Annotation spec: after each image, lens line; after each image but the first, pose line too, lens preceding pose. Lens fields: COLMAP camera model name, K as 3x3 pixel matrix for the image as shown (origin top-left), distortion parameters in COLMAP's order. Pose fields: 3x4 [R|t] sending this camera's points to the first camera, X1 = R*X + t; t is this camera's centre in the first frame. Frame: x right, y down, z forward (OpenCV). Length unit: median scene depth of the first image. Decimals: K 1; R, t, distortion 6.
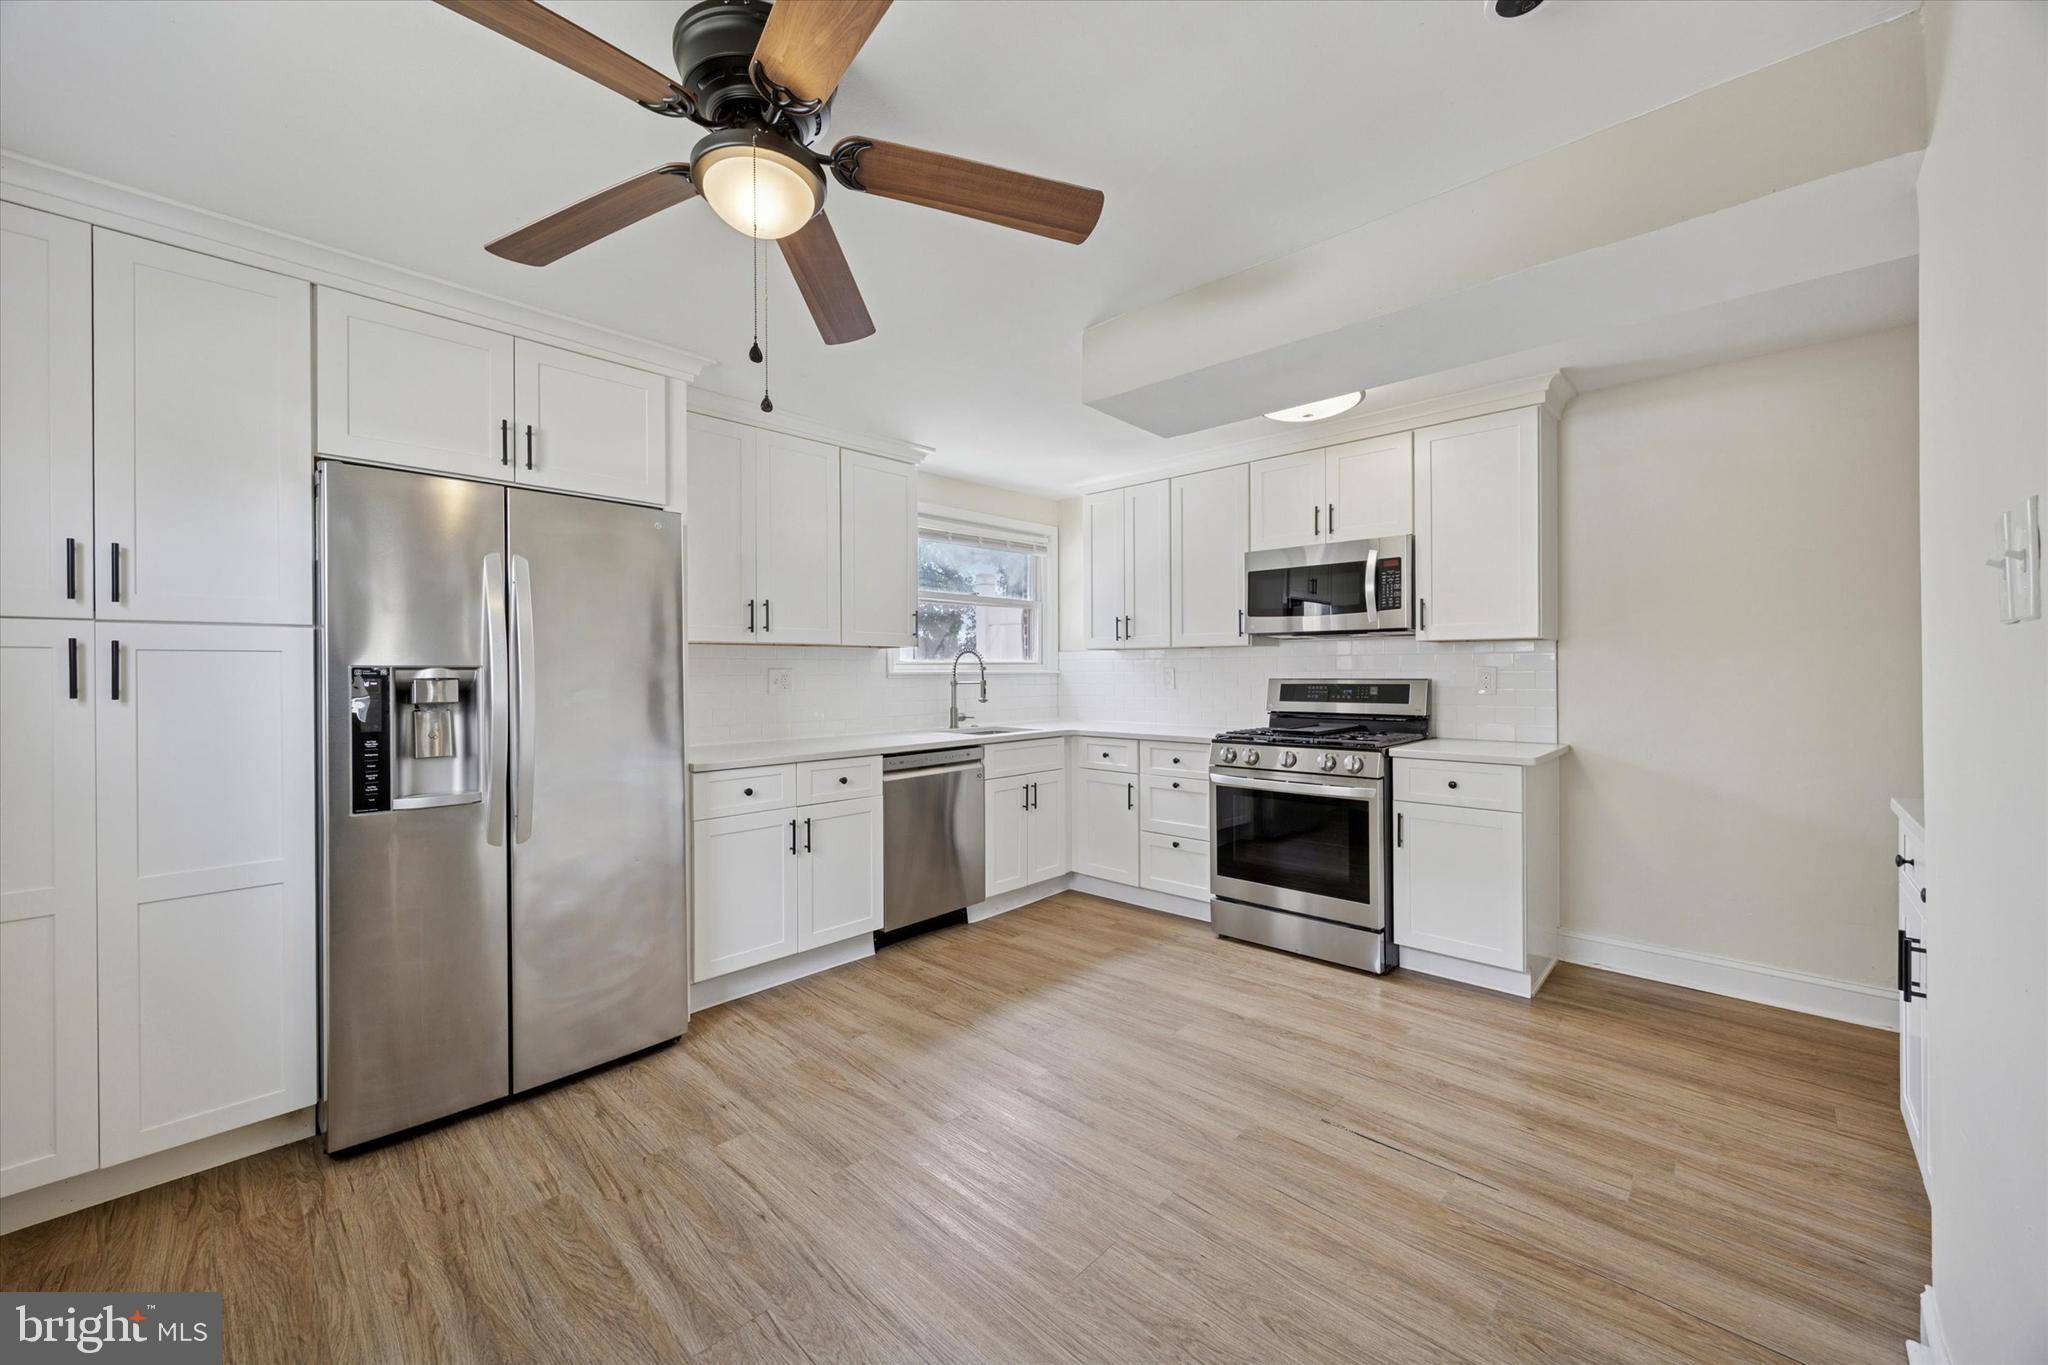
lens RADIAL K [[783.3, 0, 1017.7], [0, 783.3, 671.5], [0, 0, 1]] dist [-0.004113, 0.001145]
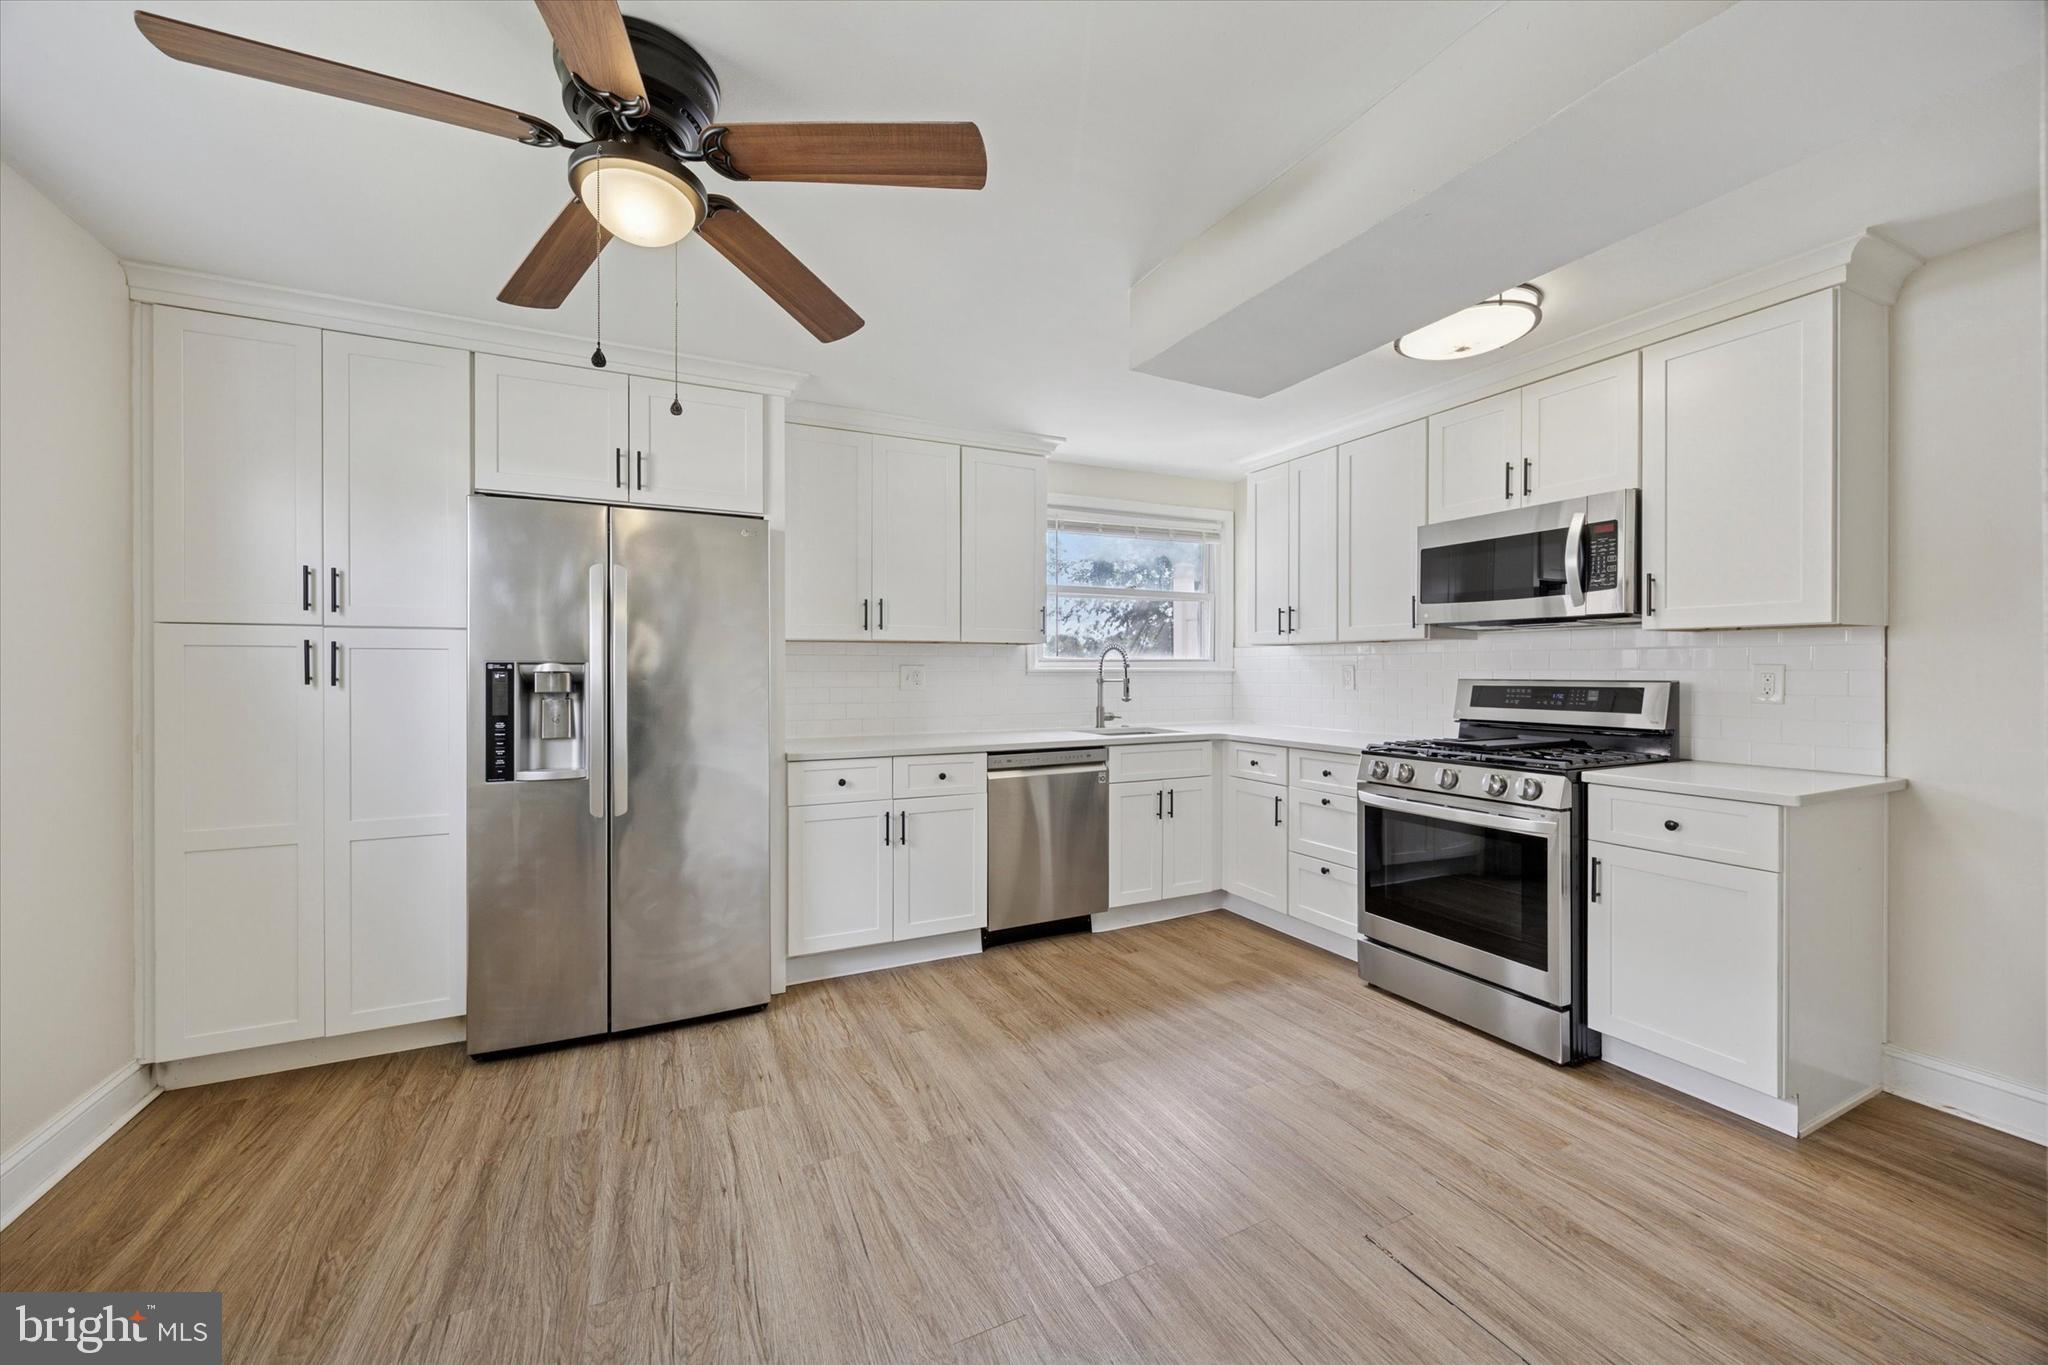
lens RADIAL K [[783.3, 0, 1017.7], [0, 783.3, 672.3], [0, 0, 1]] dist [-0.004113, 0.001145]
pose [[0.936217, 0.005950, -0.351371, 0.235392], [-0.004597, 0.999978, 0.004683, 0.000726], [0.351391, -0.002769, 0.936225, 0.097052]]
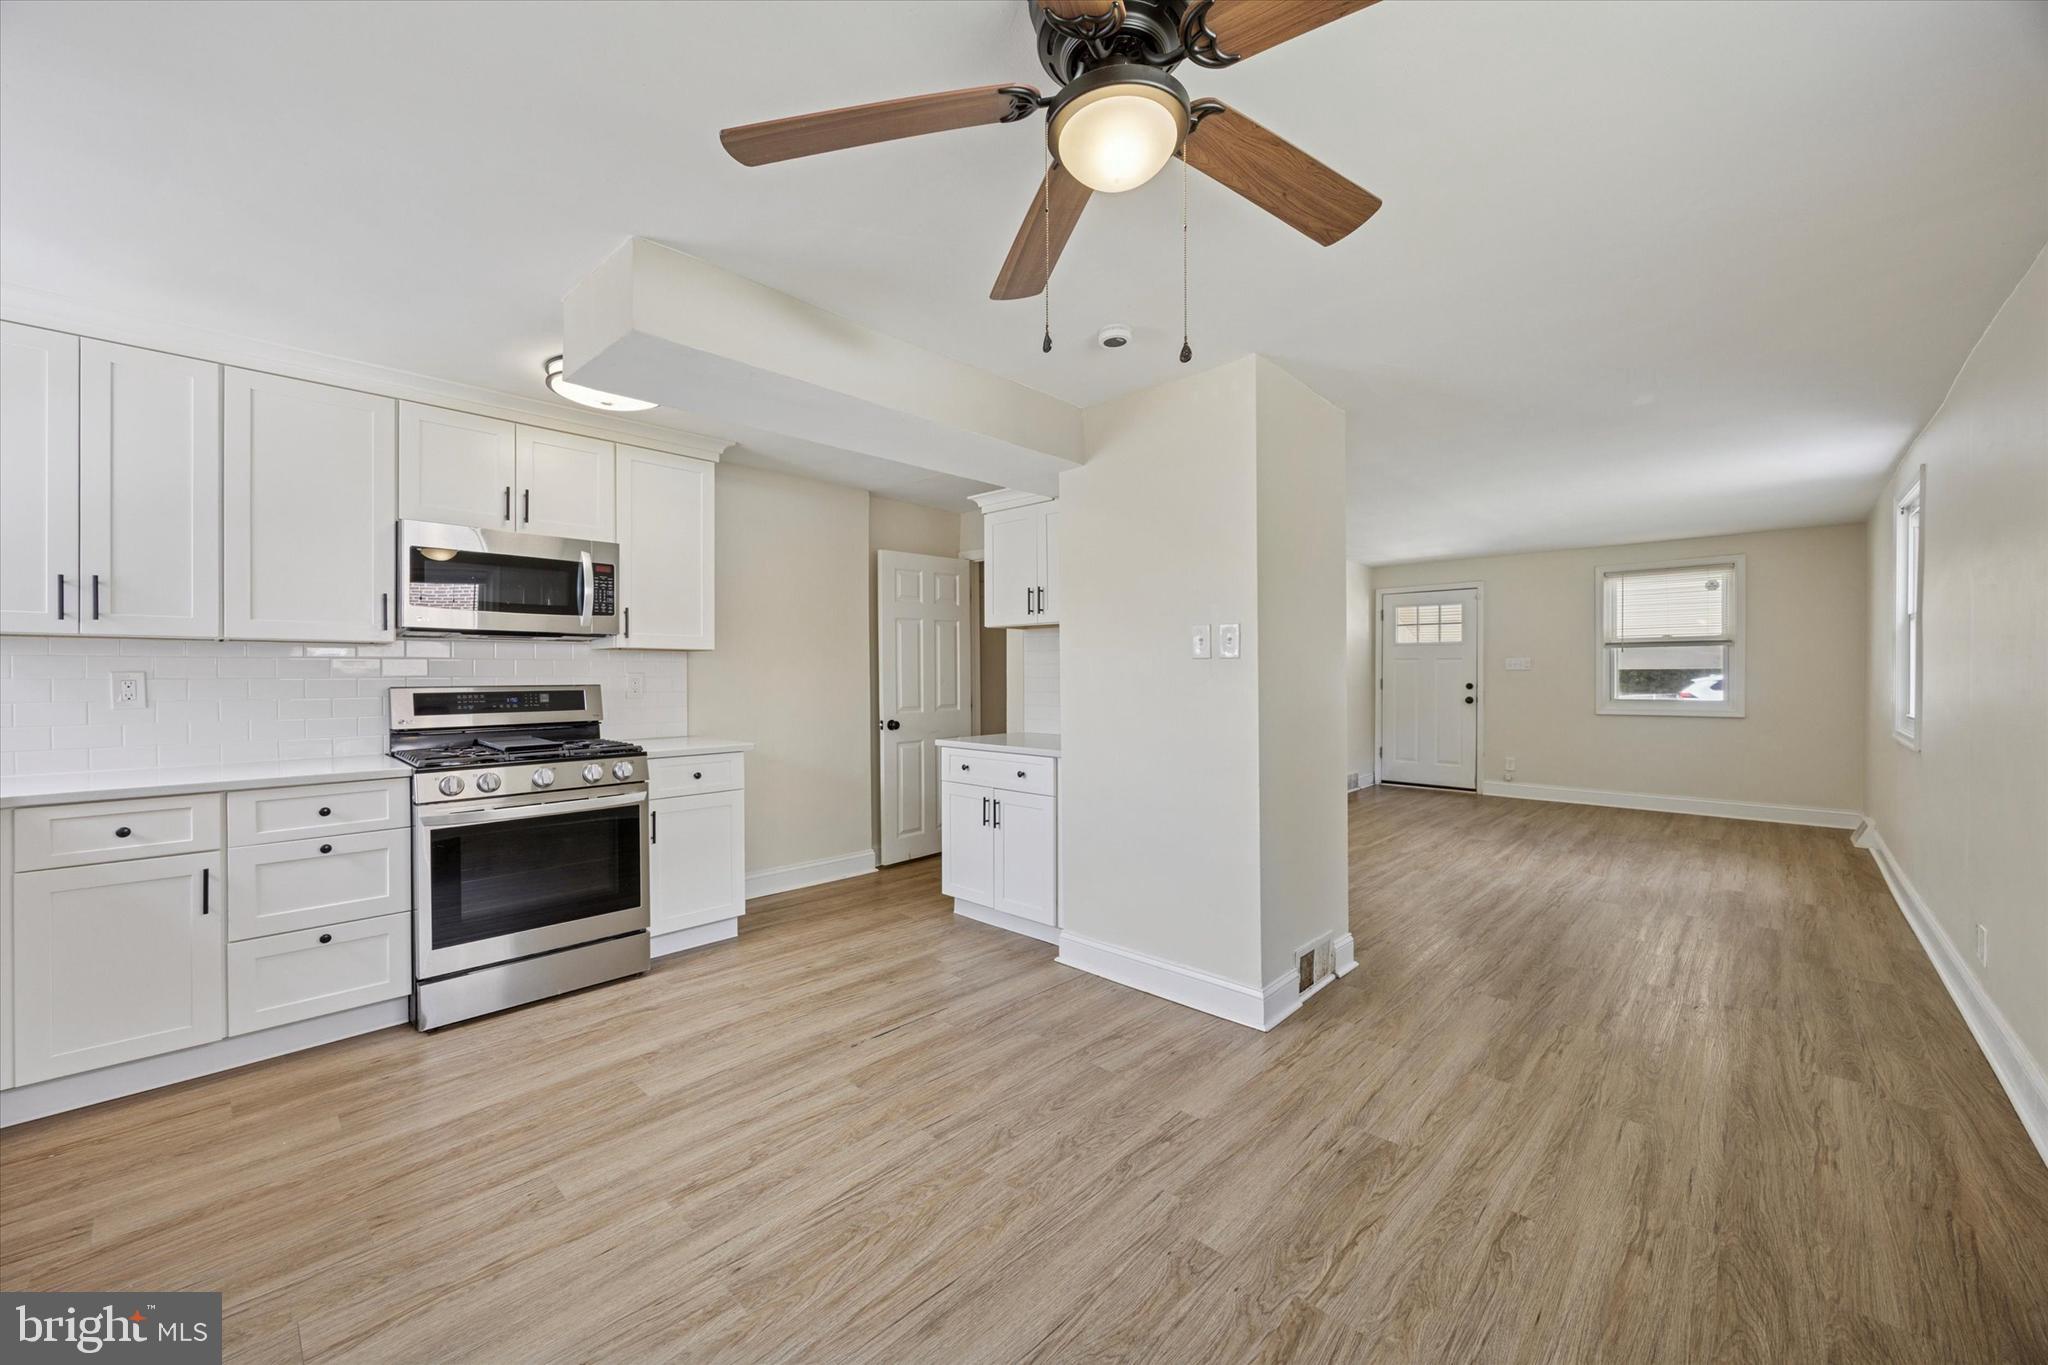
lens RADIAL K [[783.3, 0, 1013.8], [0, 783.3, 674.8], [0, 0, 1]] dist [-0.004113, 0.001145]
pose [[0.002814, 0.006030, 0.999978, -0.578426], [0.004200, 0.999973, -0.006041, 0.006032], [-0.999987, 0.004217, 0.002789, 0.524706]]
